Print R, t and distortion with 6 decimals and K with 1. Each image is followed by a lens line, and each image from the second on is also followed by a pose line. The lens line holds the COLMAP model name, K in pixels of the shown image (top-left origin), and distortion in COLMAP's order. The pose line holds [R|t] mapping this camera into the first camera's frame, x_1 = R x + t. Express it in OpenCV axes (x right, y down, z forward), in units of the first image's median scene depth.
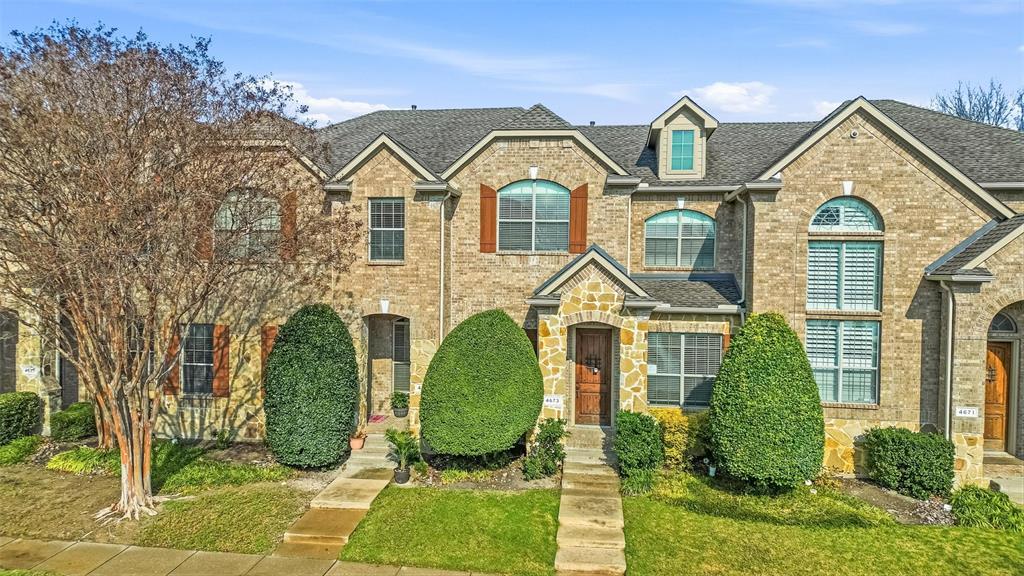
lens RADIAL K [[718.0, 0, 506.0], [0, 718.0, 287.9], [0, 0, 1]] dist [0.089499, -0.079482]
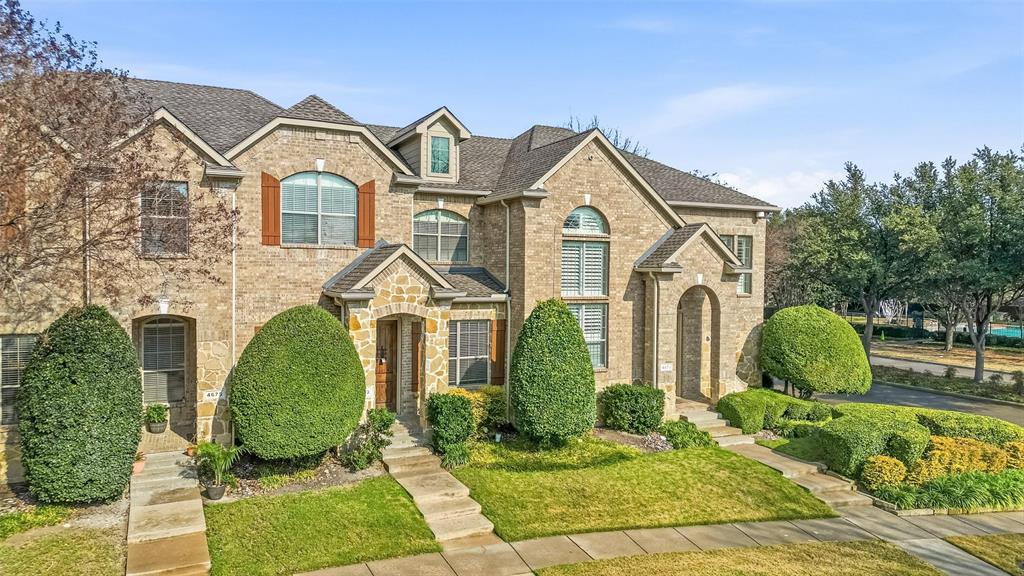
lens RADIAL K [[718.0, 0, 507.7], [0, 718.0, 288.9], [0, 0, 1]] dist [0.089499, -0.079482]
pose [[0.830311, -0.019389, 0.556962, -0.342673], [0.014450, 0.999808, 0.013264, -0.000313], [-0.557112, -0.002965, 0.830432, 0.039143]]
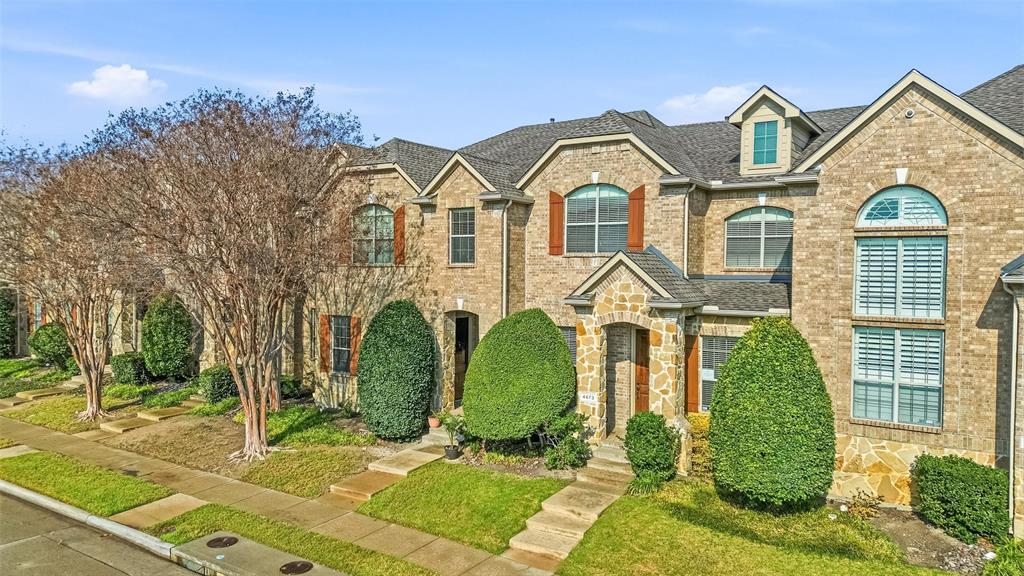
lens RADIAL K [[718.0, 0, 504.0], [0, 718.0, 285.3], [0, 0, 1]] dist [0.089499, -0.079482]
pose [[0.904185, 0.005096, -0.427110, 0.409641], [-0.008146, 0.999953, -0.005313, 0.001834], [0.427063, 0.008283, 0.904184, 0.009392]]
